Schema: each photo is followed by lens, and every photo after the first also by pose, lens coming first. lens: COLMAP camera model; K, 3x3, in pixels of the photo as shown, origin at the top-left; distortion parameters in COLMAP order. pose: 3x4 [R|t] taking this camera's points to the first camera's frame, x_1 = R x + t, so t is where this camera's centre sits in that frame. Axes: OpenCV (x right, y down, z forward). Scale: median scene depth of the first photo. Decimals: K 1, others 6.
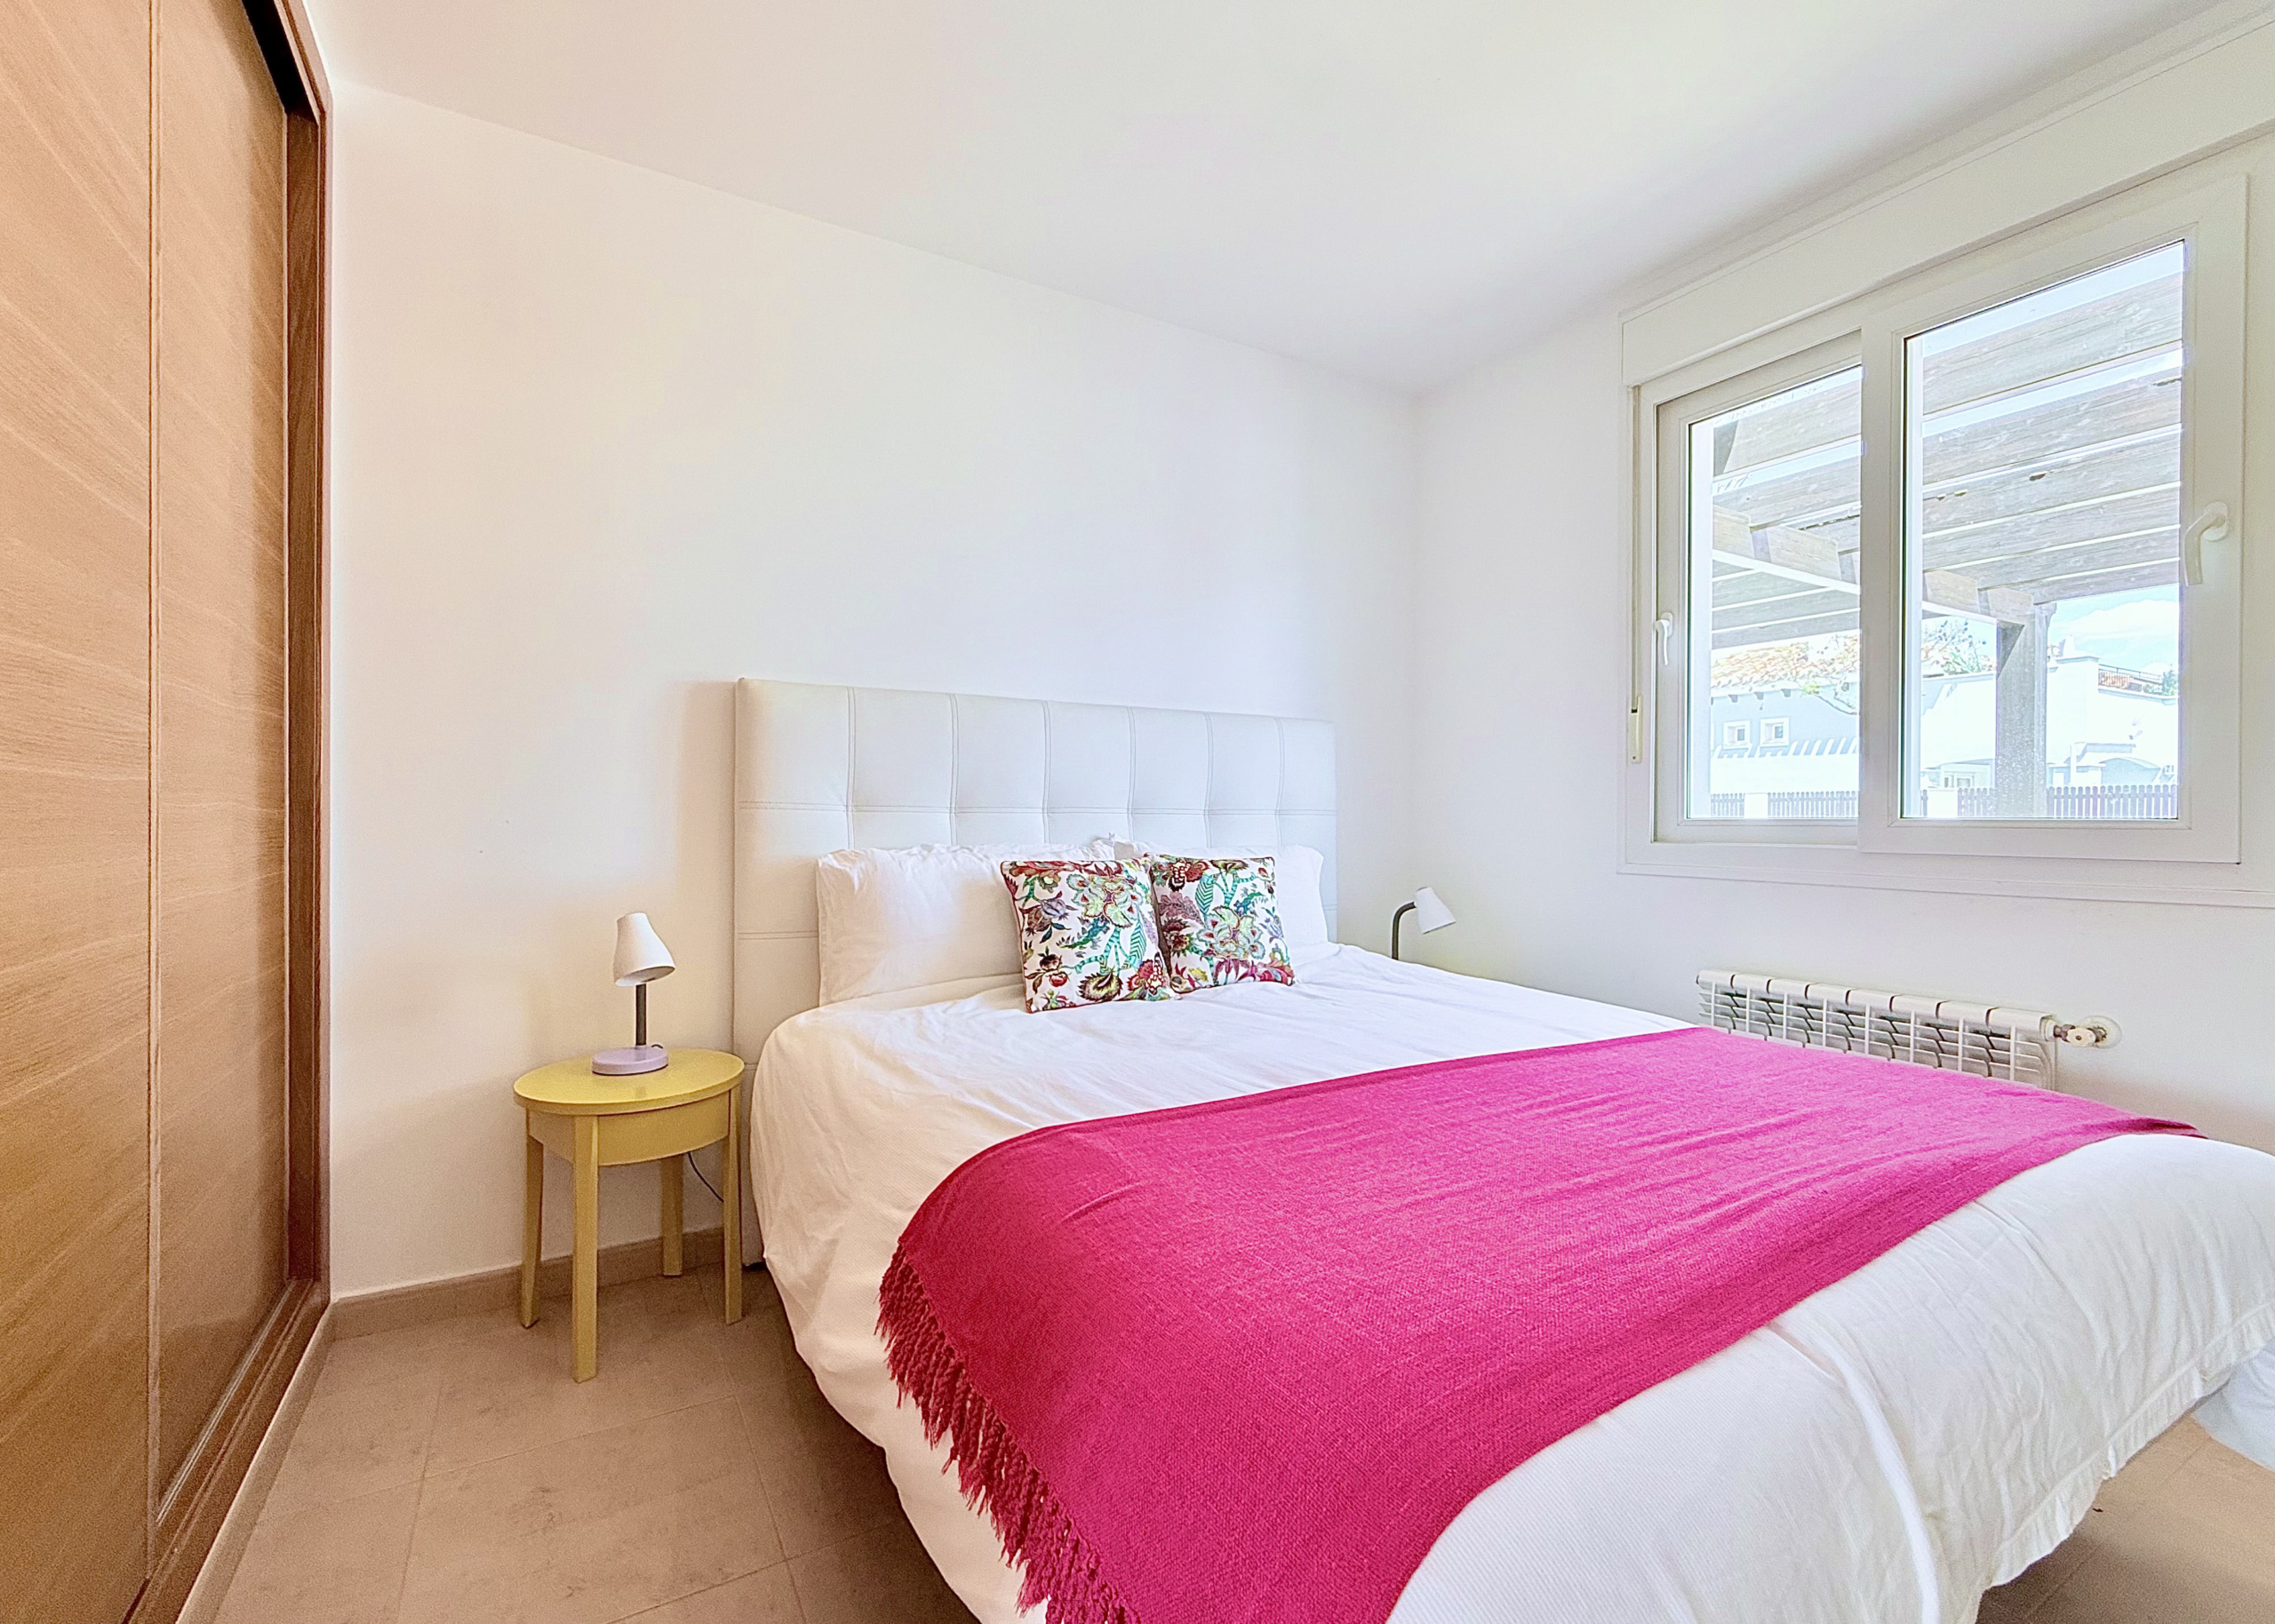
lens RADIAL K [[989.1, 0, 1132.7], [0, 989.1, 818.4], [0, 0, 1]] dist [0.001843, 0.000059]
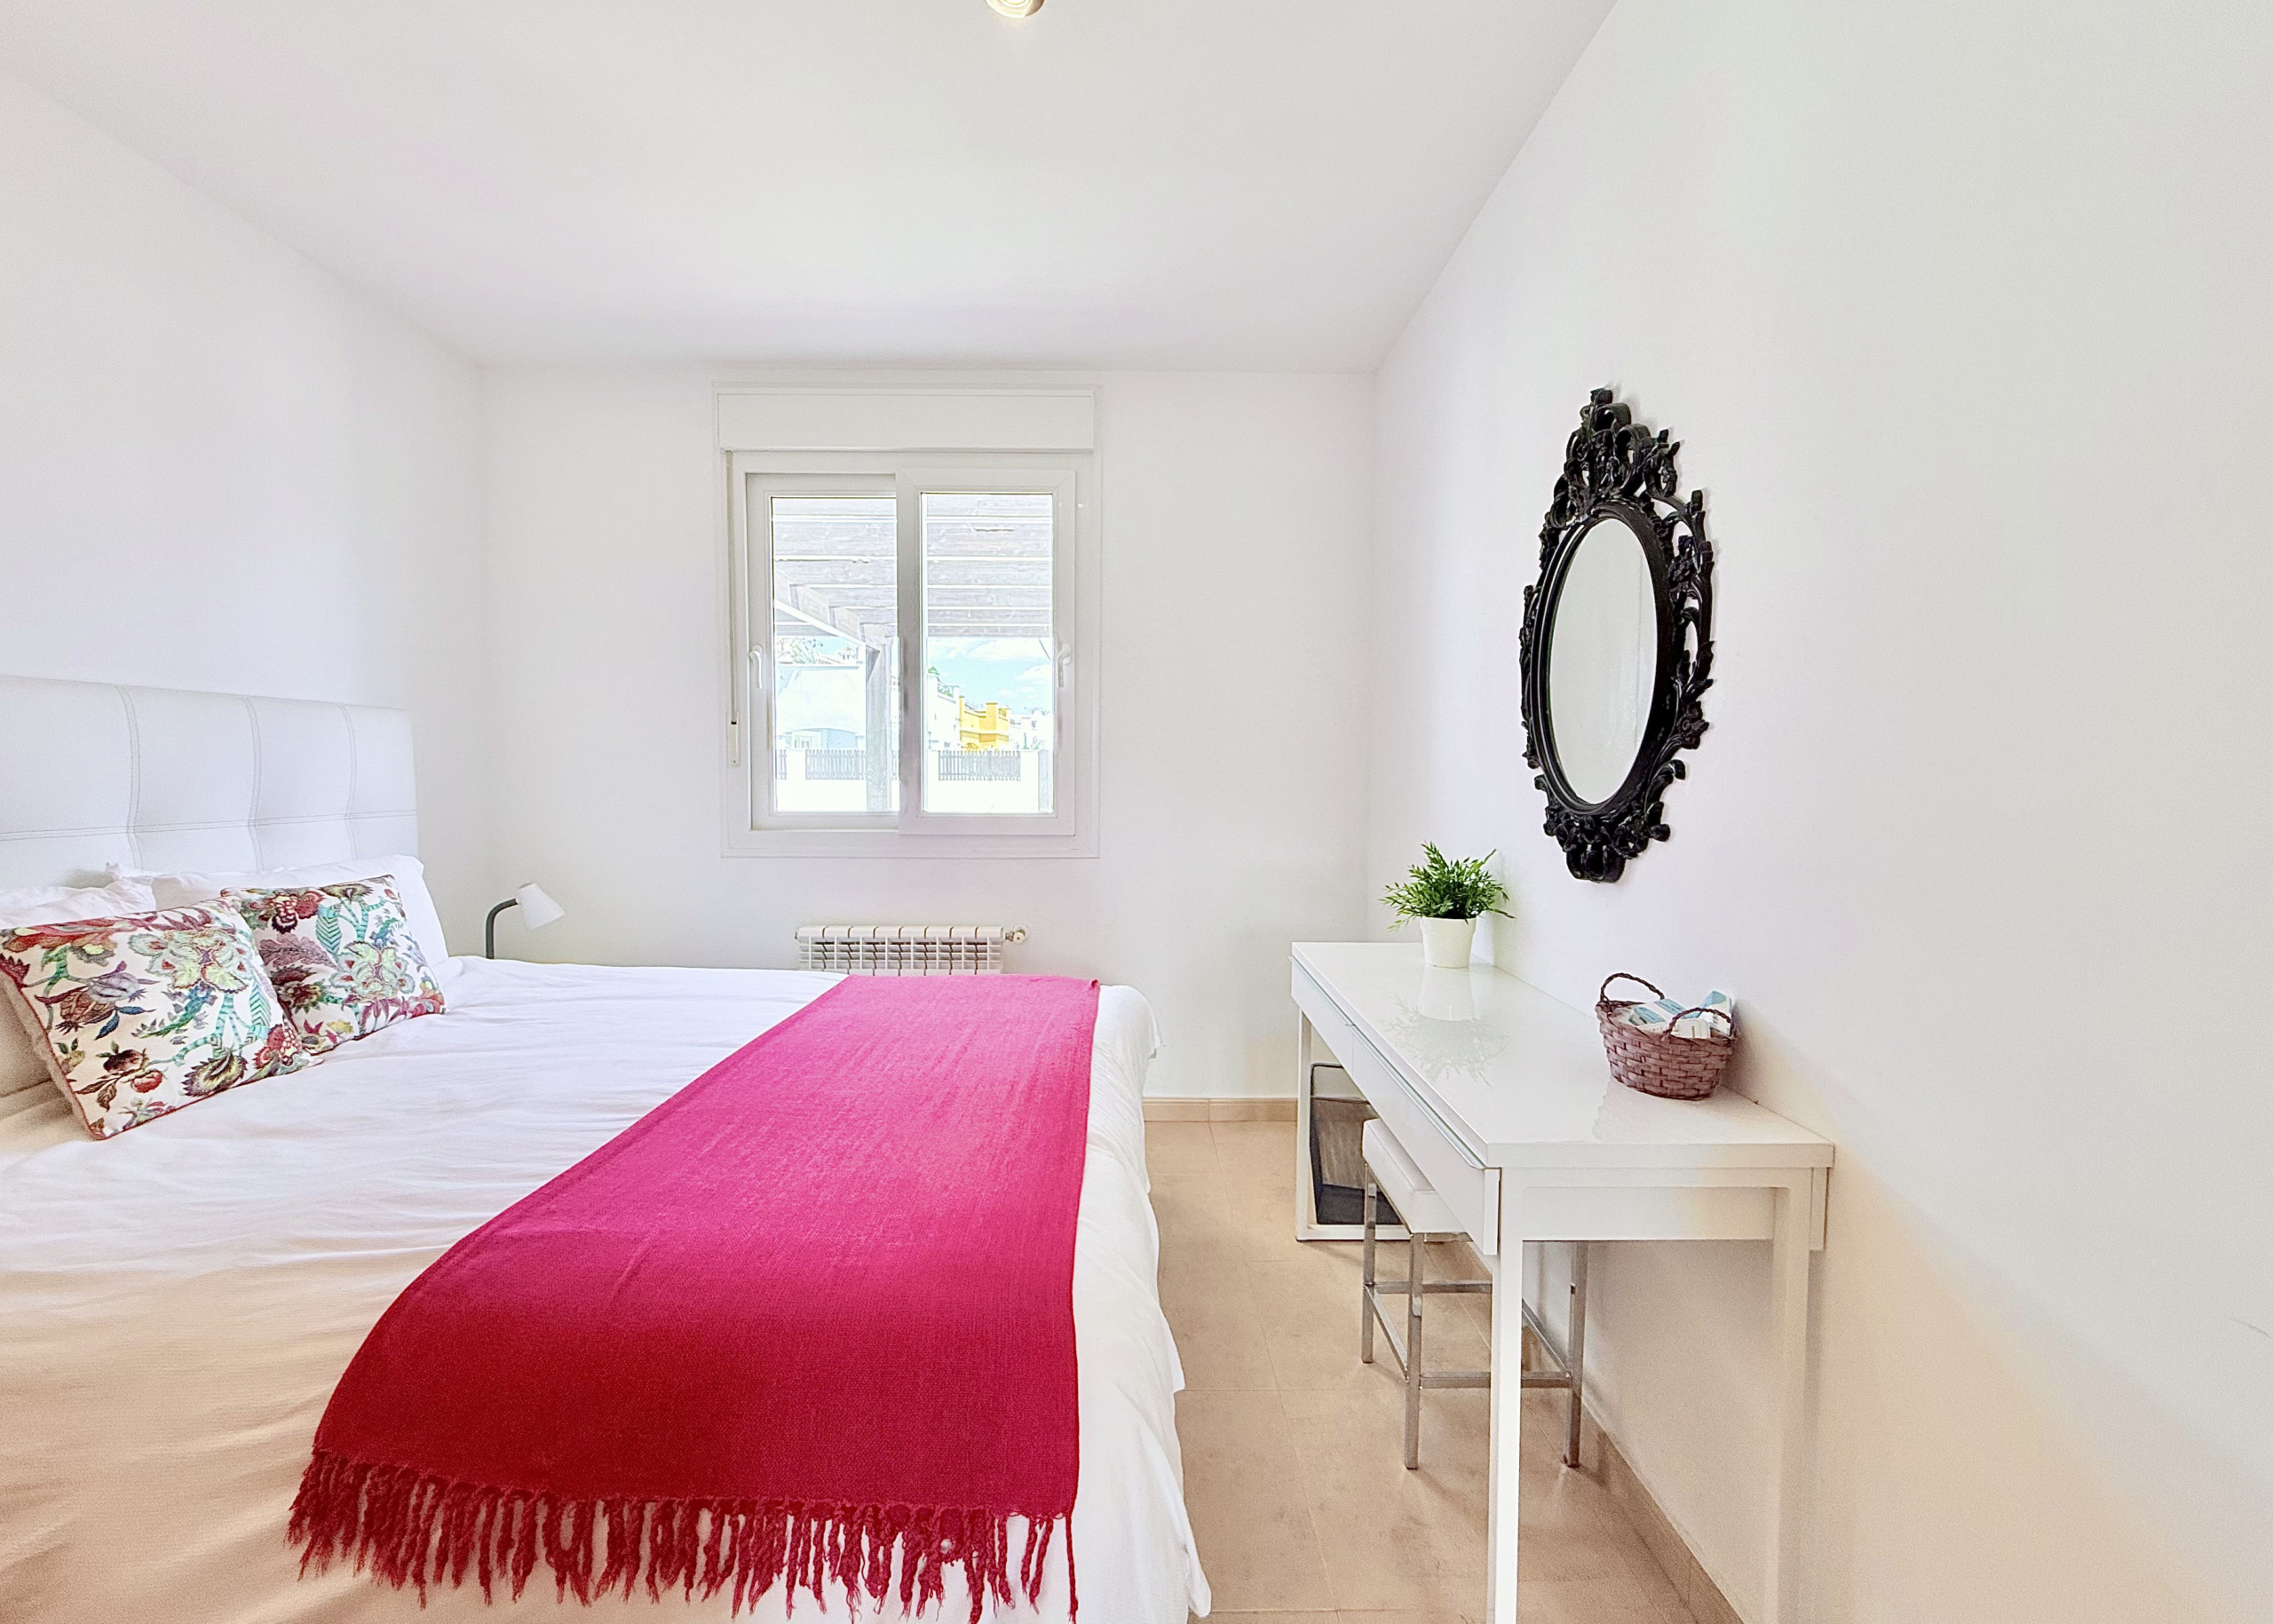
lens RADIAL K [[906.0, 0, 1124.1], [0, 906.0, 809.9], [0, 0, 1]] dist [-0.001021, -0.000065]
pose [[0.496115, -0.041687, 0.867255, -0.269252], [-0.000637, 0.998829, 0.048376, -0.067195], [-0.868256, -0.024553, 0.495508, 0.037087]]
